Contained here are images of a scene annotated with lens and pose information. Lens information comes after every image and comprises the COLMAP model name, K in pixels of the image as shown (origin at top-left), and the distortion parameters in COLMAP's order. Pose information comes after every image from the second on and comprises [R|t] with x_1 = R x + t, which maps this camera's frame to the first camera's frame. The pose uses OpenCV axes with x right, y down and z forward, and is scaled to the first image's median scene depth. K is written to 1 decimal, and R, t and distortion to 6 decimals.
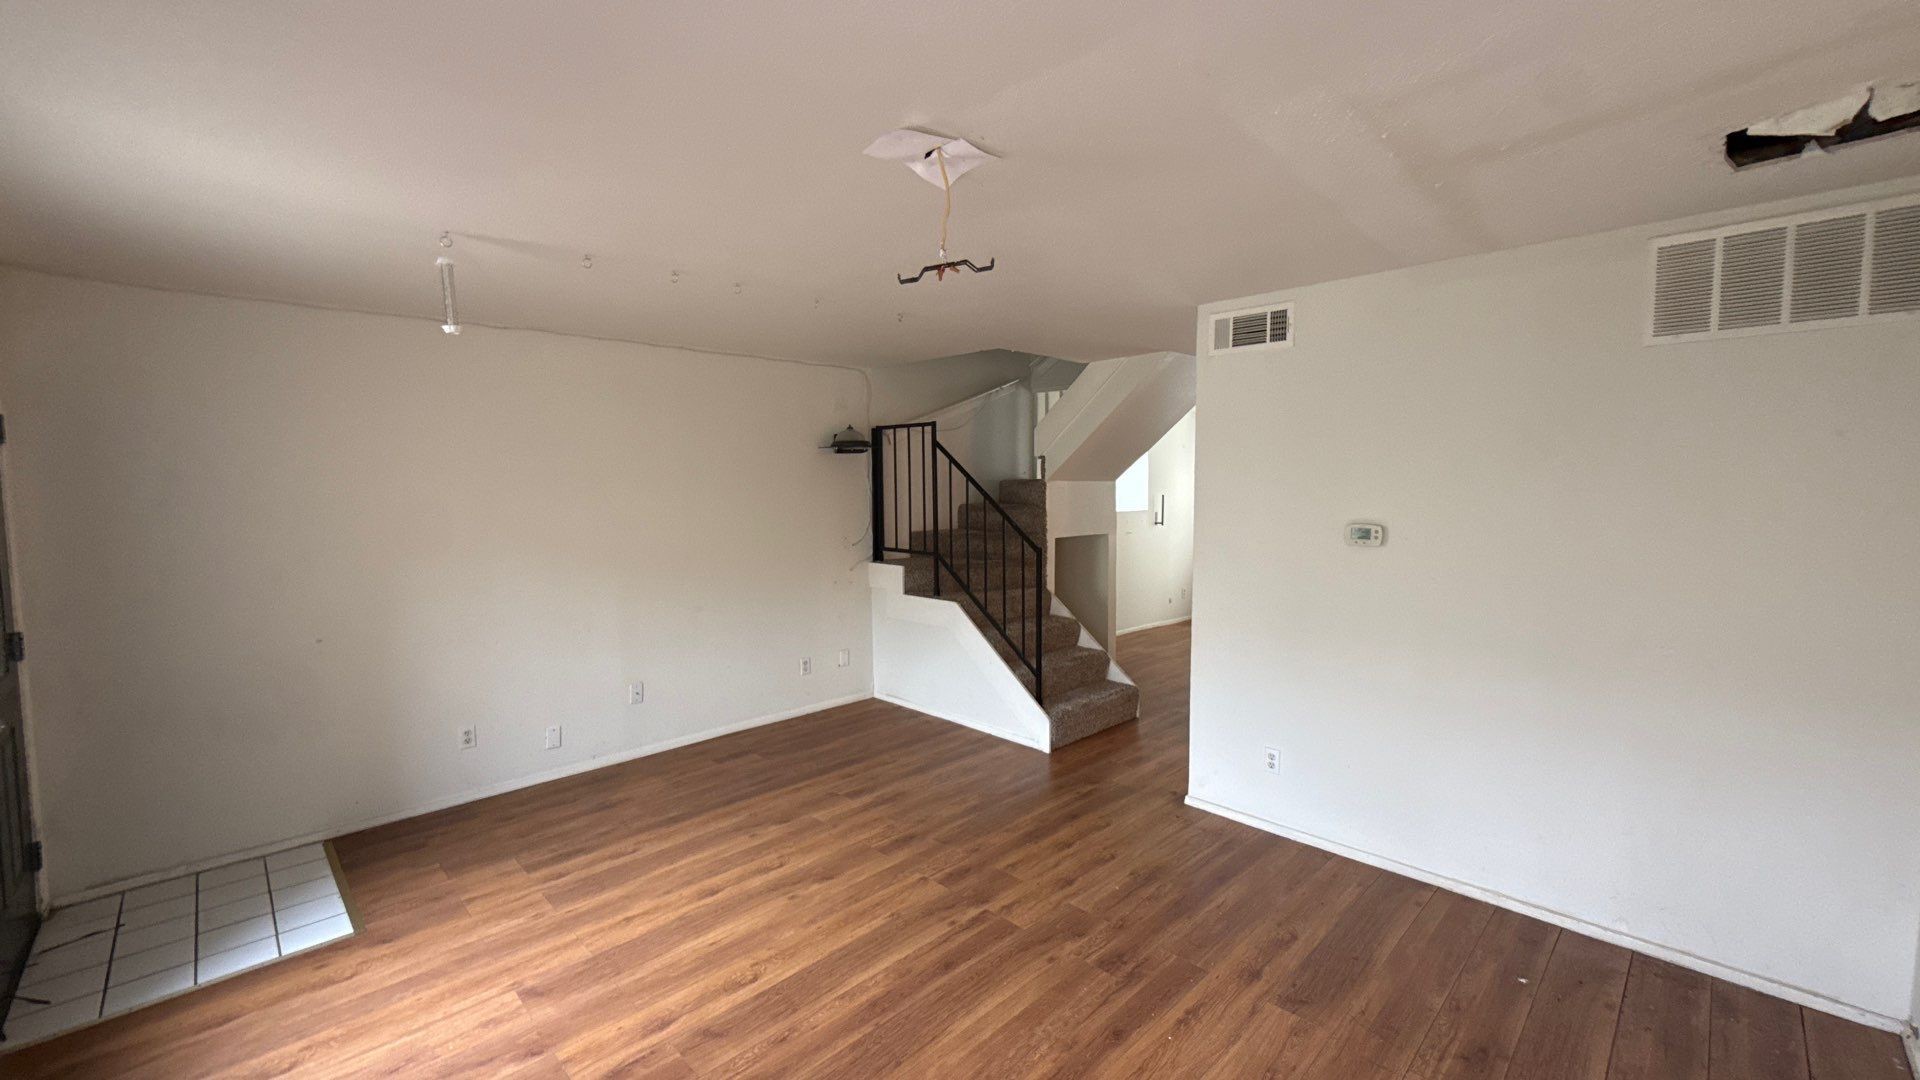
lens RADIAL K [[764.6, 0, 959.2], [0, 764.6, 533.8], [0, 0, 1]] dist [0.002507, 0.000137]
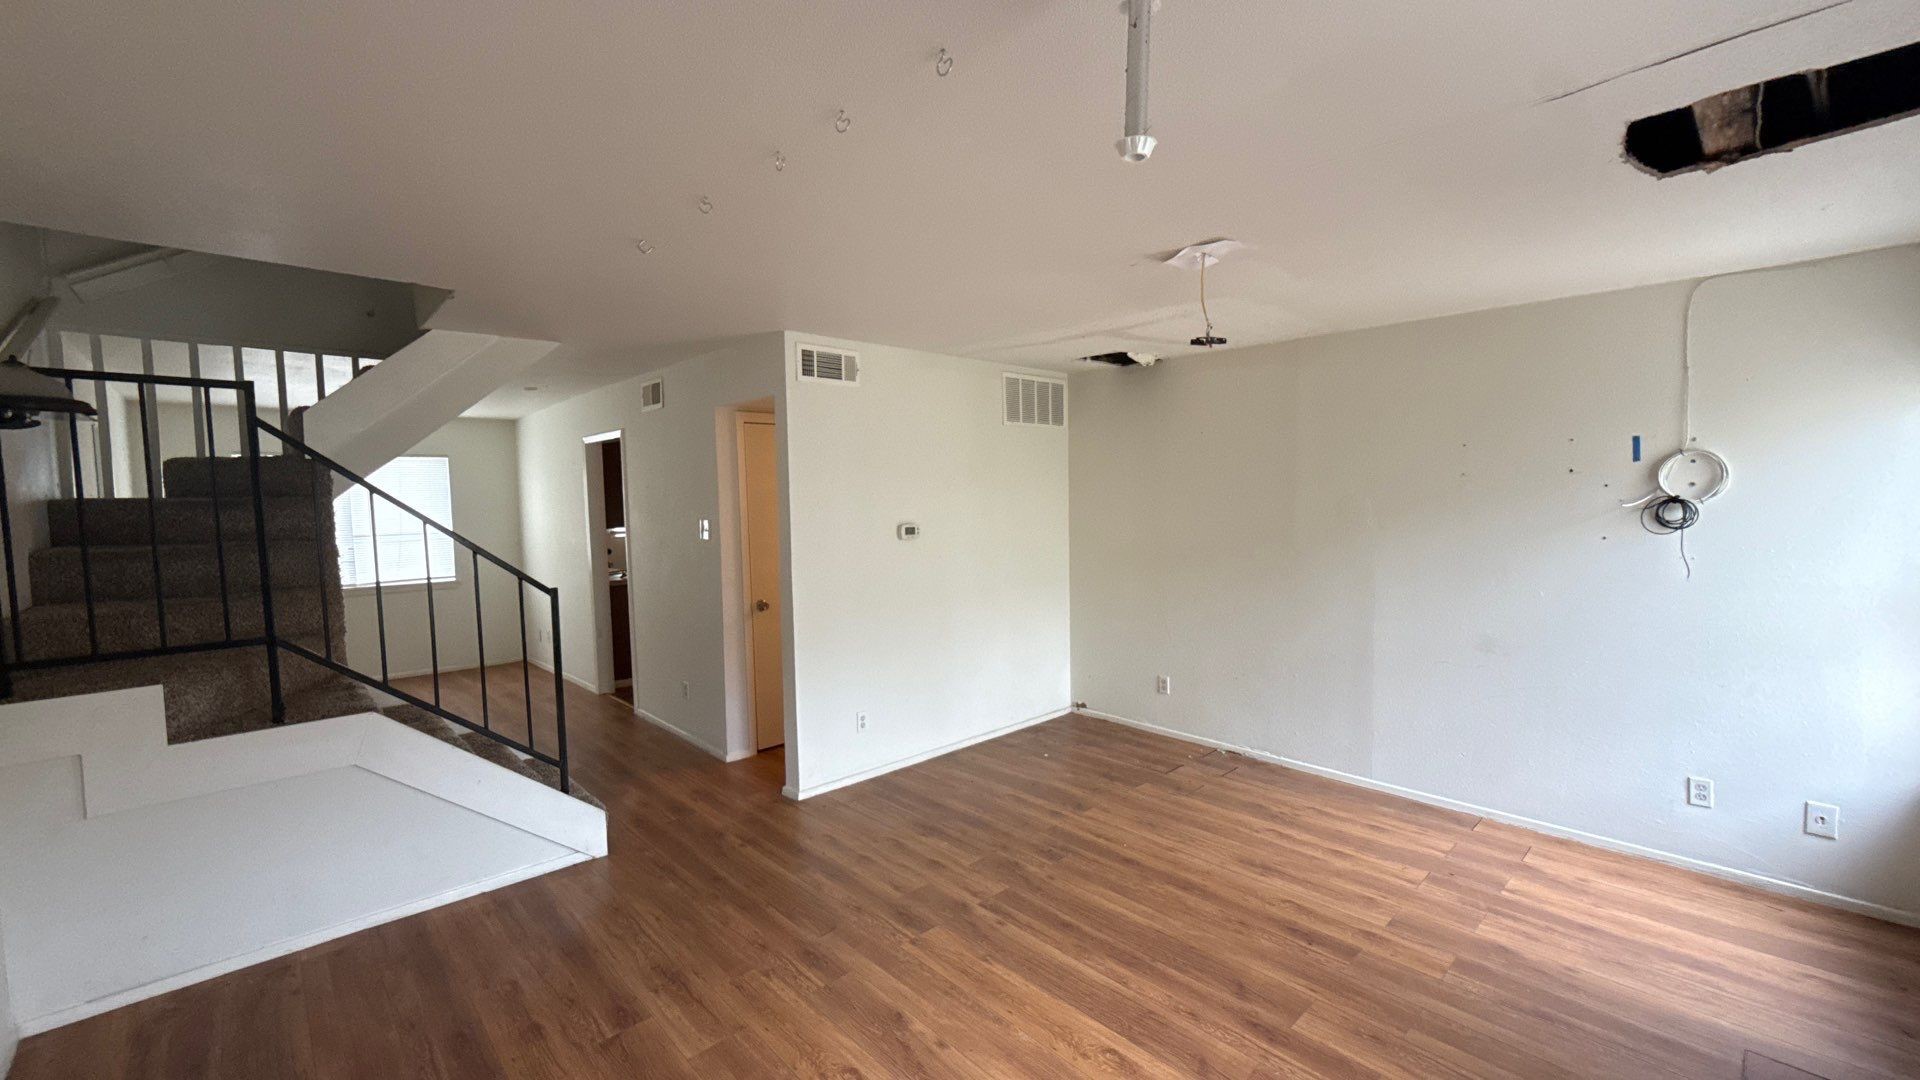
lens RADIAL K [[764.6, 0, 956.0], [0, 764.6, 551.5], [0, 0, 1]] dist [0.002507, 0.000137]
pose [[0.029818, -0.072390, 0.996931, -0.921672], [0.078847, 0.994437, 0.069850, -0.058661], [-0.996441, 0.076522, 0.035360, 0.909877]]
